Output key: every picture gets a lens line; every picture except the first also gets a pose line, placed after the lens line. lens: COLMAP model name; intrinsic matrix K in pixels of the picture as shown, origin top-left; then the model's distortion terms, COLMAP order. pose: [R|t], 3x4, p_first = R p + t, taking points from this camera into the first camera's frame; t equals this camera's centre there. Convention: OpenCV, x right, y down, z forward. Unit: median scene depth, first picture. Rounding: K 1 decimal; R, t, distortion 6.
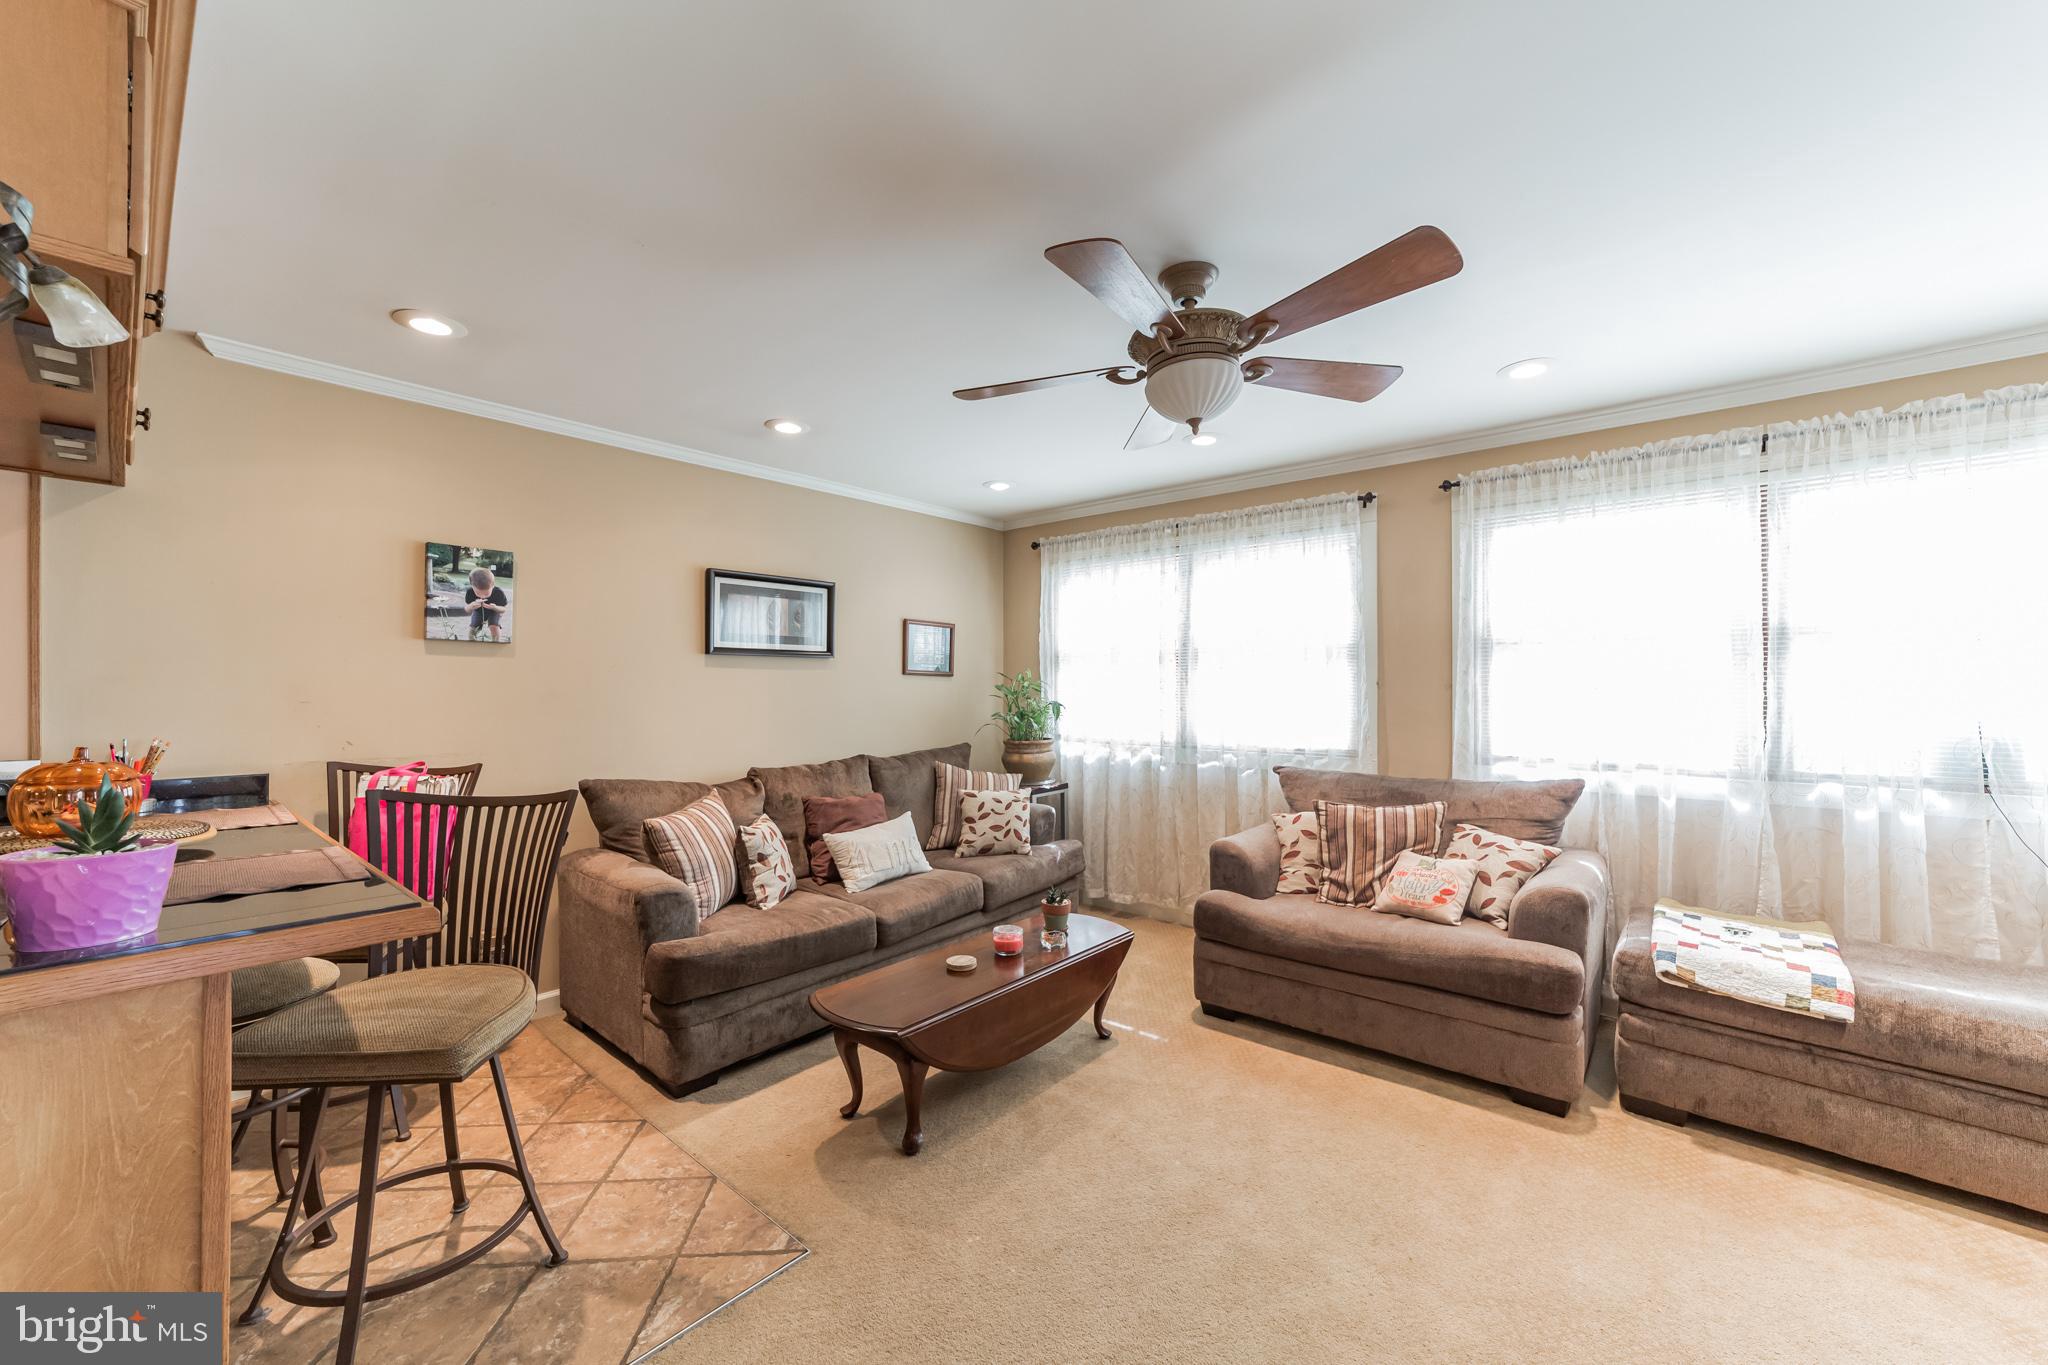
lens RADIAL K [[798.4, 0, 993.9], [0, 798.4, 690.0], [0, 0, 1]] dist [0.001107, 0.000615]
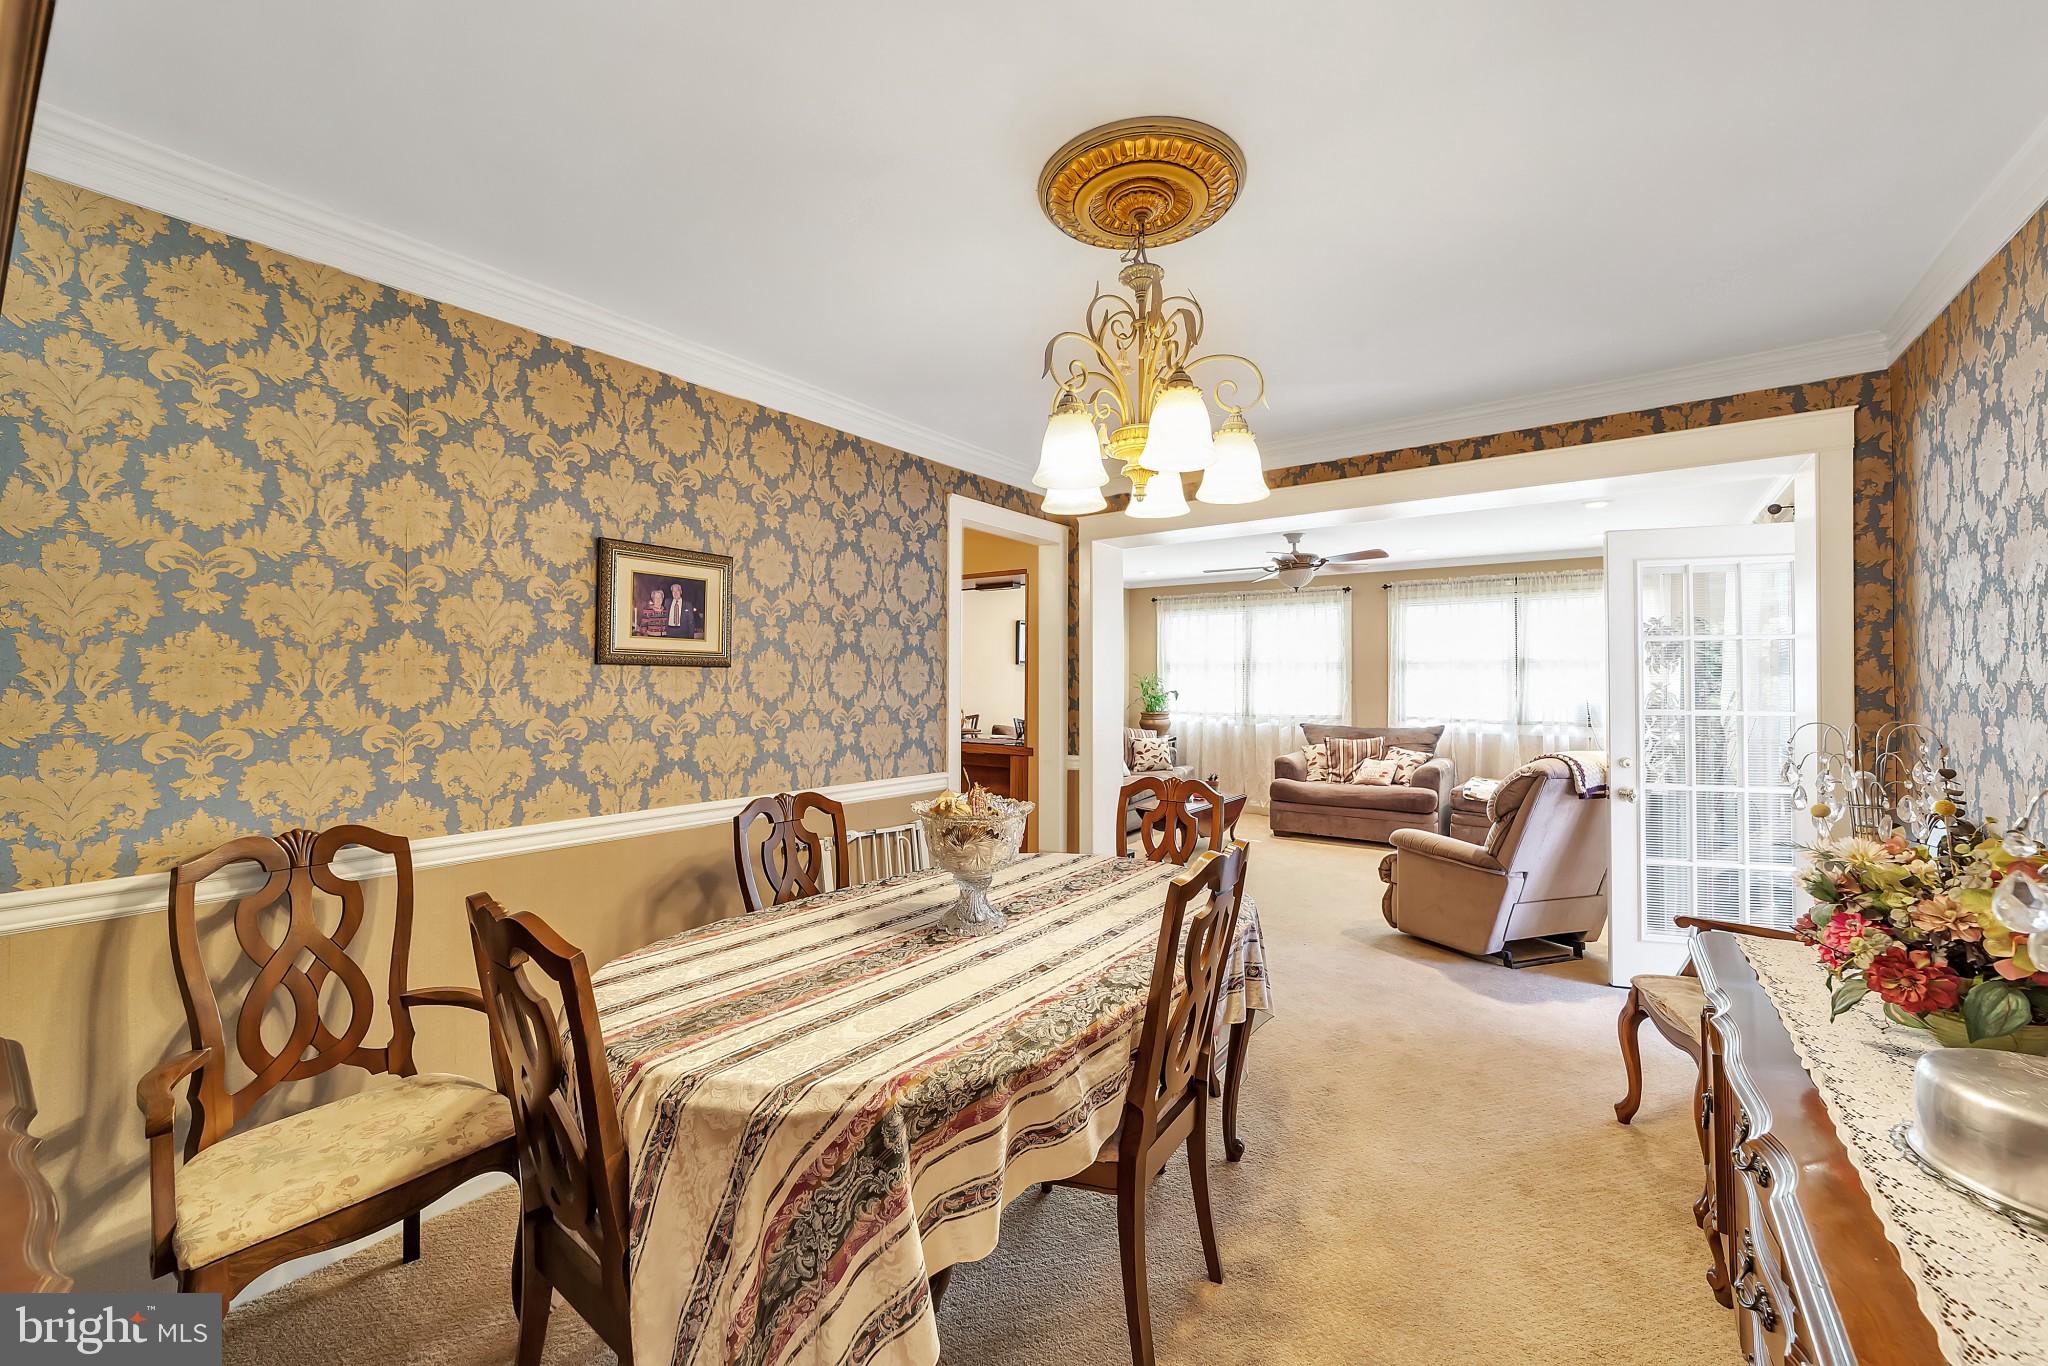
lens RADIAL K [[774.3, 0, 1012.5], [0, 774.3, 683.0], [0, 0, 1]] dist [0.000666, 0.000462]
pose [[0.997741, 0.003675, 0.067070, -0.620354], [-0.003648, 0.999993, -0.000534, -0.000881], [-0.067072, 0.000288, 0.997748, -1.094915]]
